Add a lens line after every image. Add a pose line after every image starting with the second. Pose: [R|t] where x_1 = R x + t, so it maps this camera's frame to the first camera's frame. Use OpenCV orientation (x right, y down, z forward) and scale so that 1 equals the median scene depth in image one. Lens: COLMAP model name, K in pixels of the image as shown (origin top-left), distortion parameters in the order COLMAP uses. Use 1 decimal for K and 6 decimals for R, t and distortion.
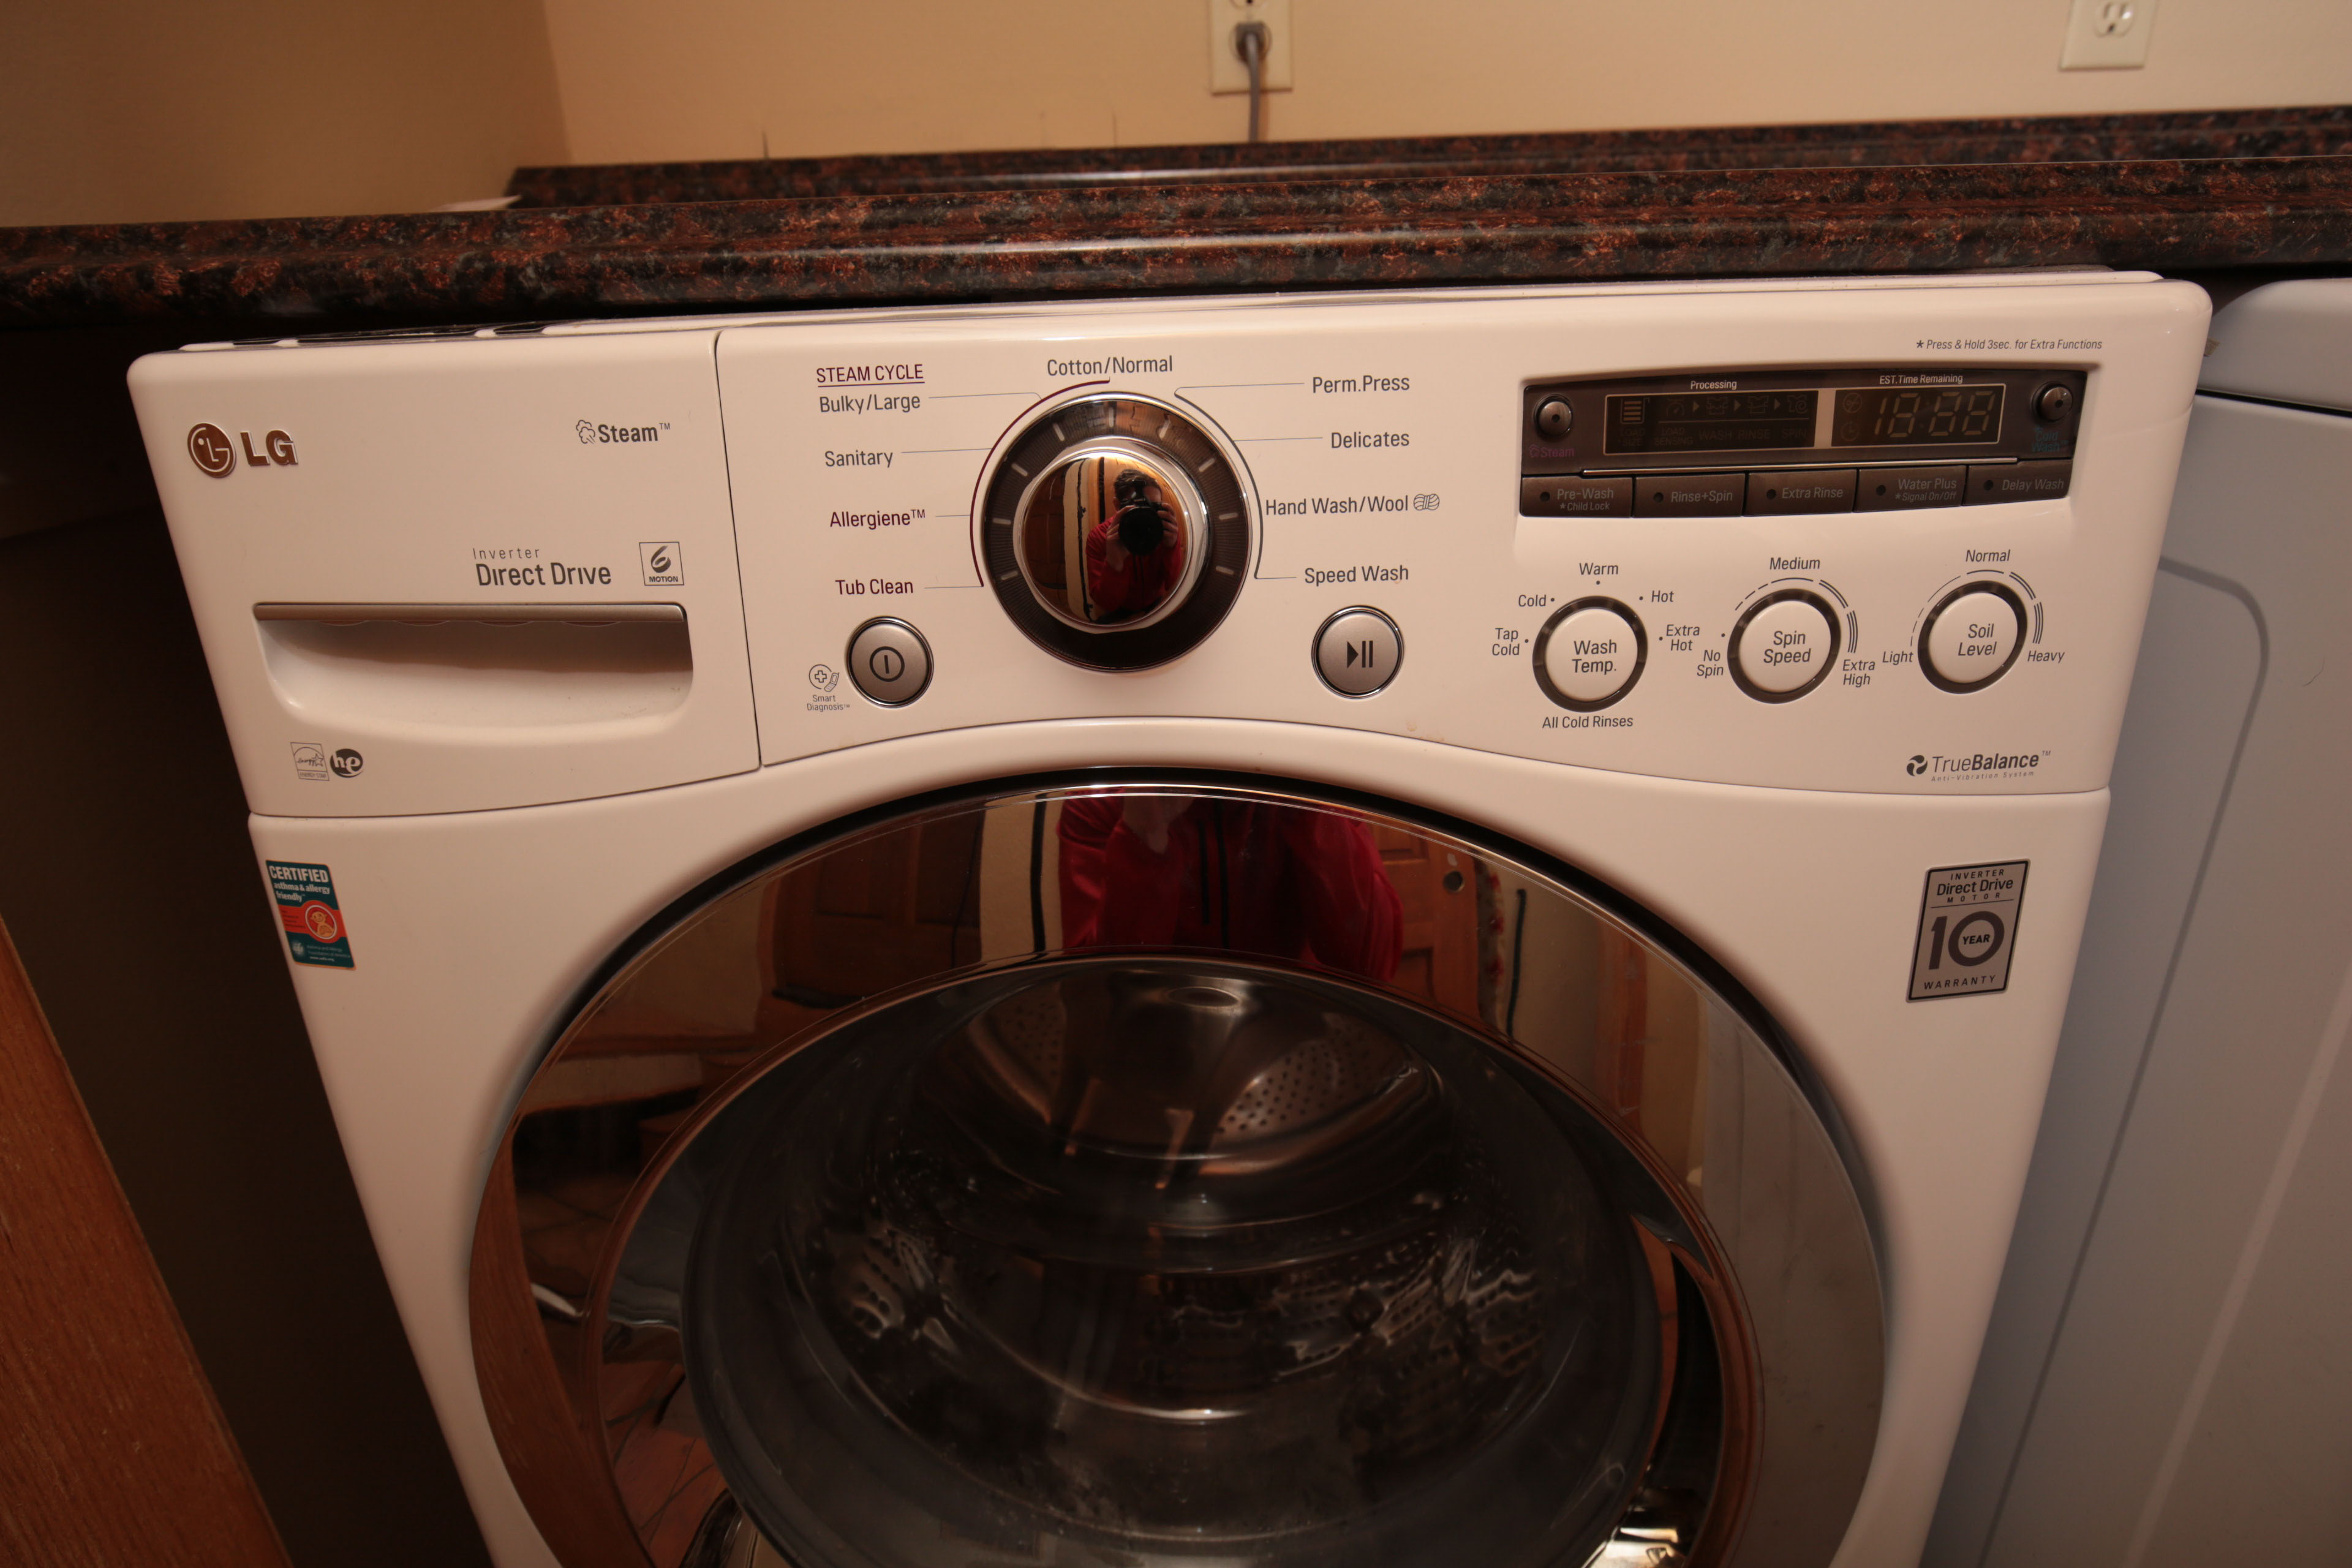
lens RADIAL K [[1349.0, 0, 1175.9], [0, 1349.0, 845.5], [0, 0, 1]] dist [-0.029720, 0.013066]
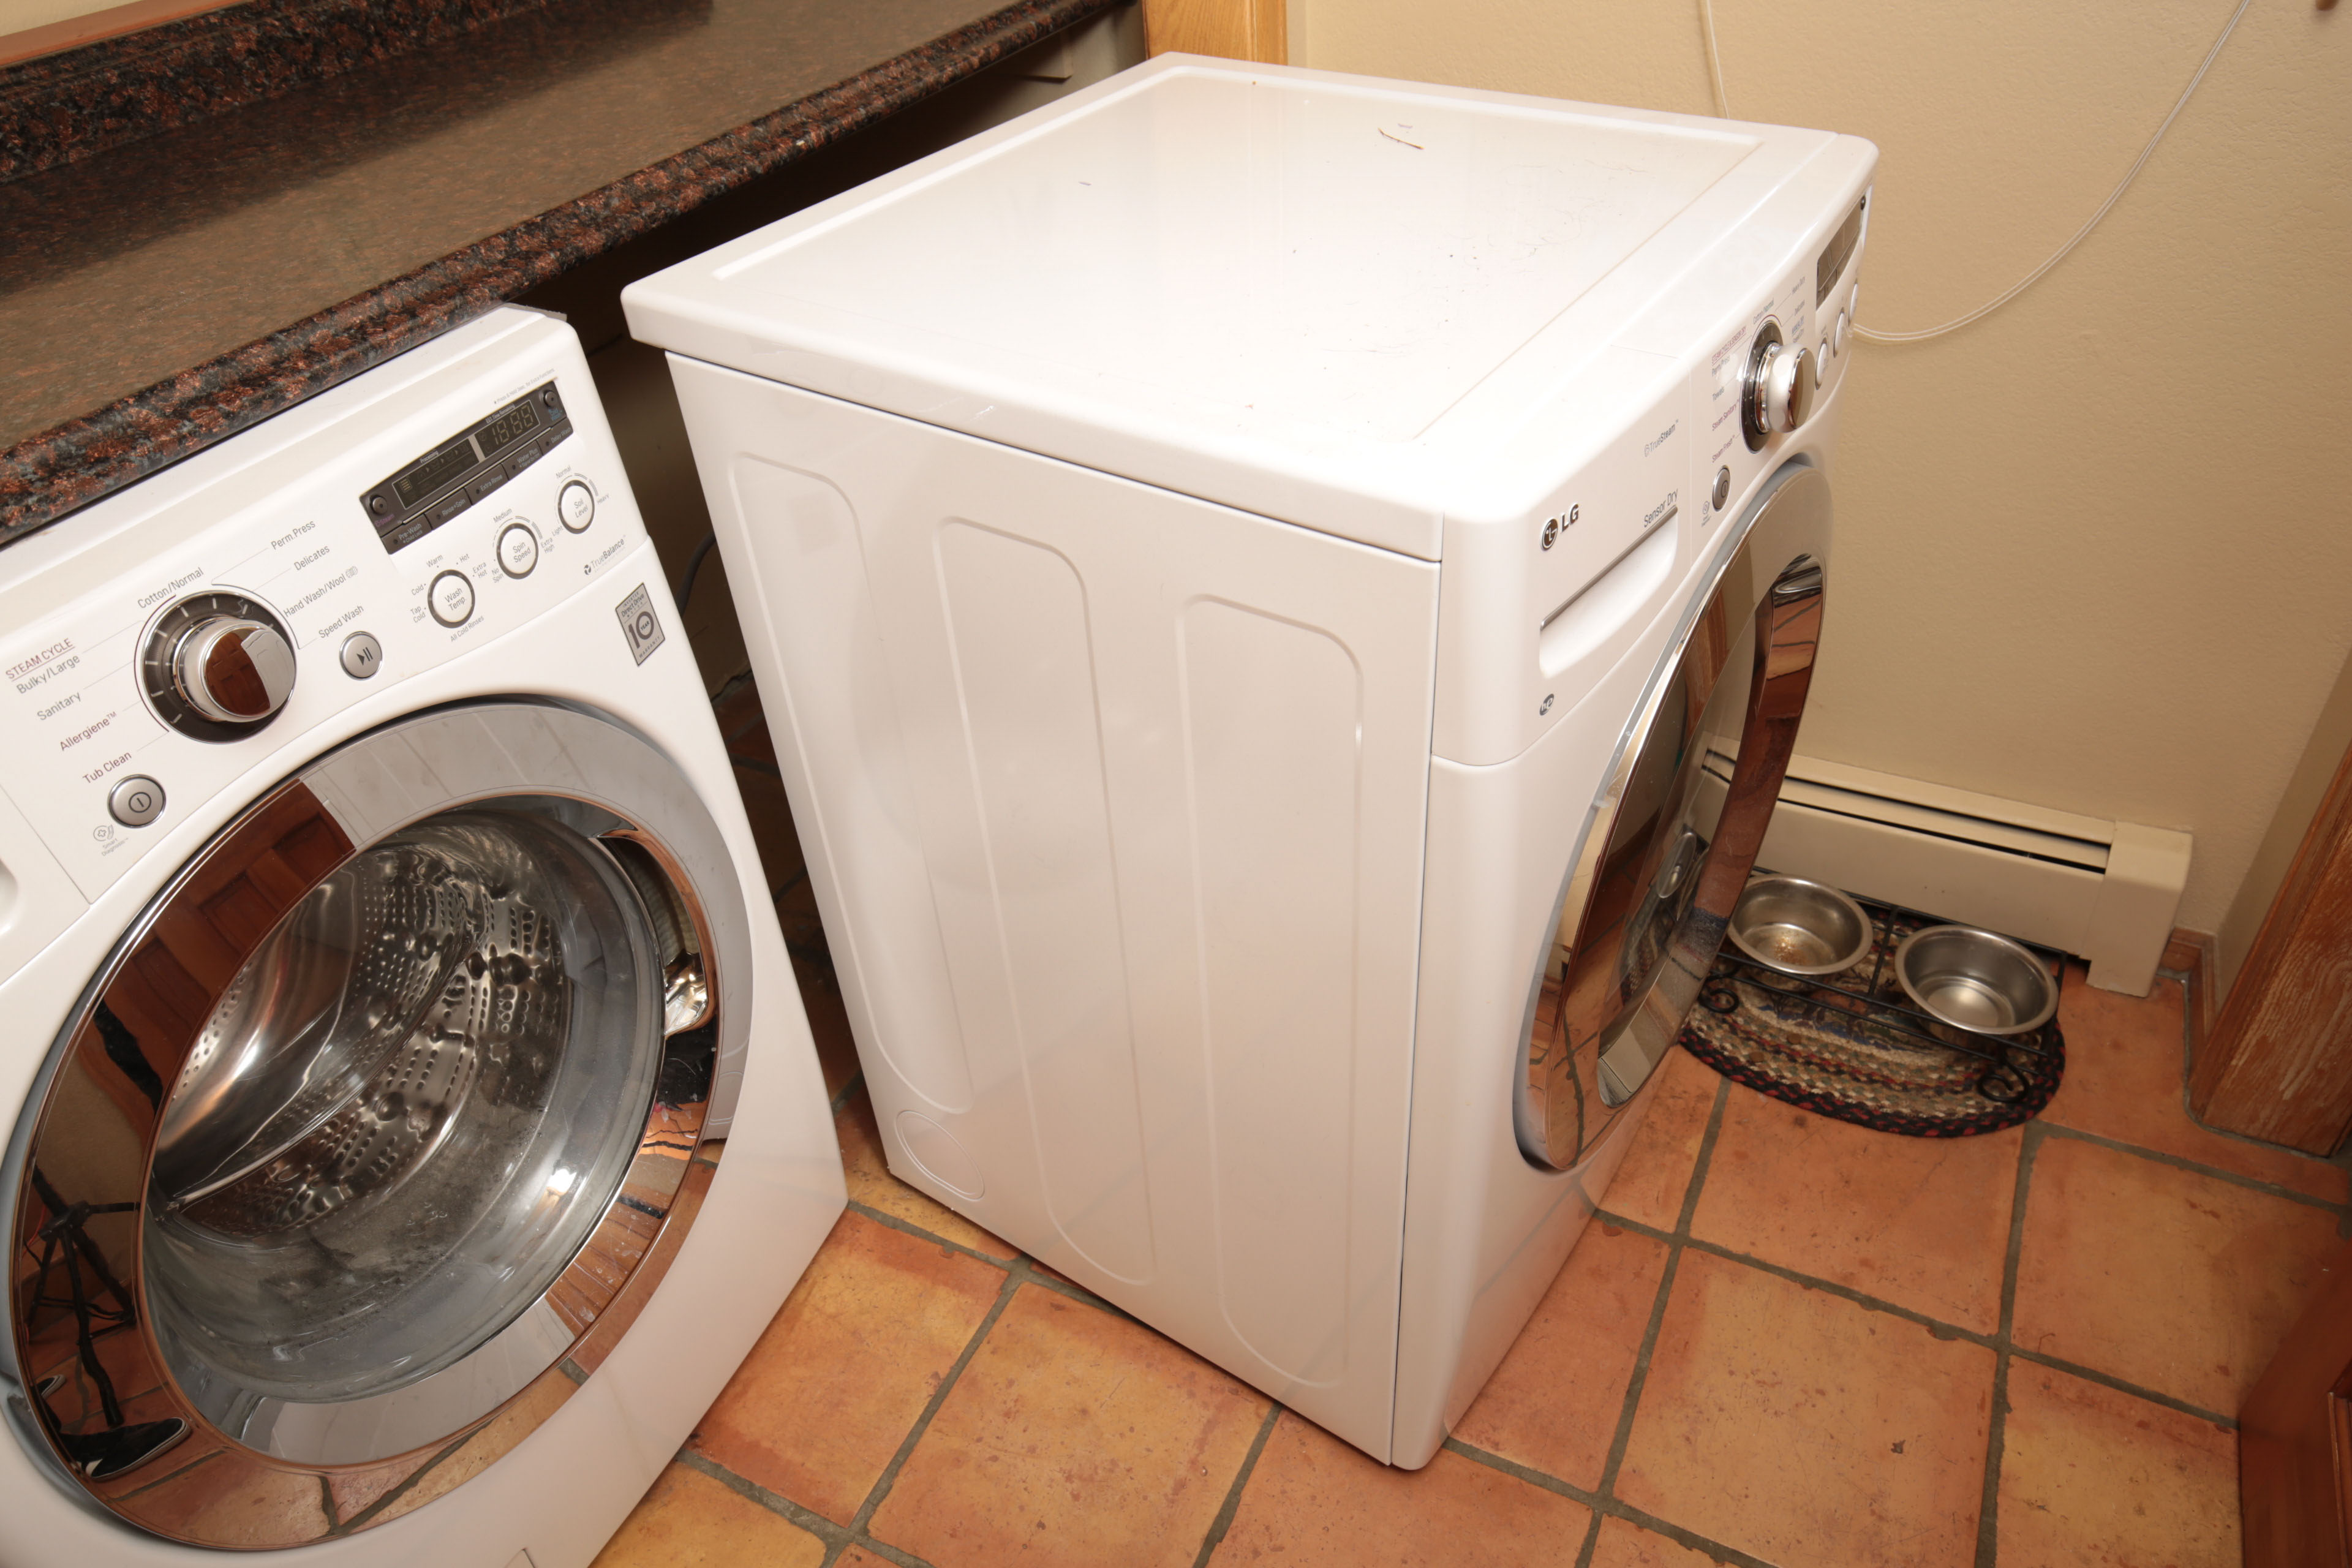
lens RADIAL K [[1610.3, 0, 1184.0], [0, 1610.3, 809.7], [0, 0, 1]] dist [0.003035, -0.000286]
pose [[0.405617, -0.565252, 0.718307, -1.141936], [0.418569, 0.813483, 0.403789, -0.396771], [-0.812573, 0.136877, 0.566559, -1.192075]]
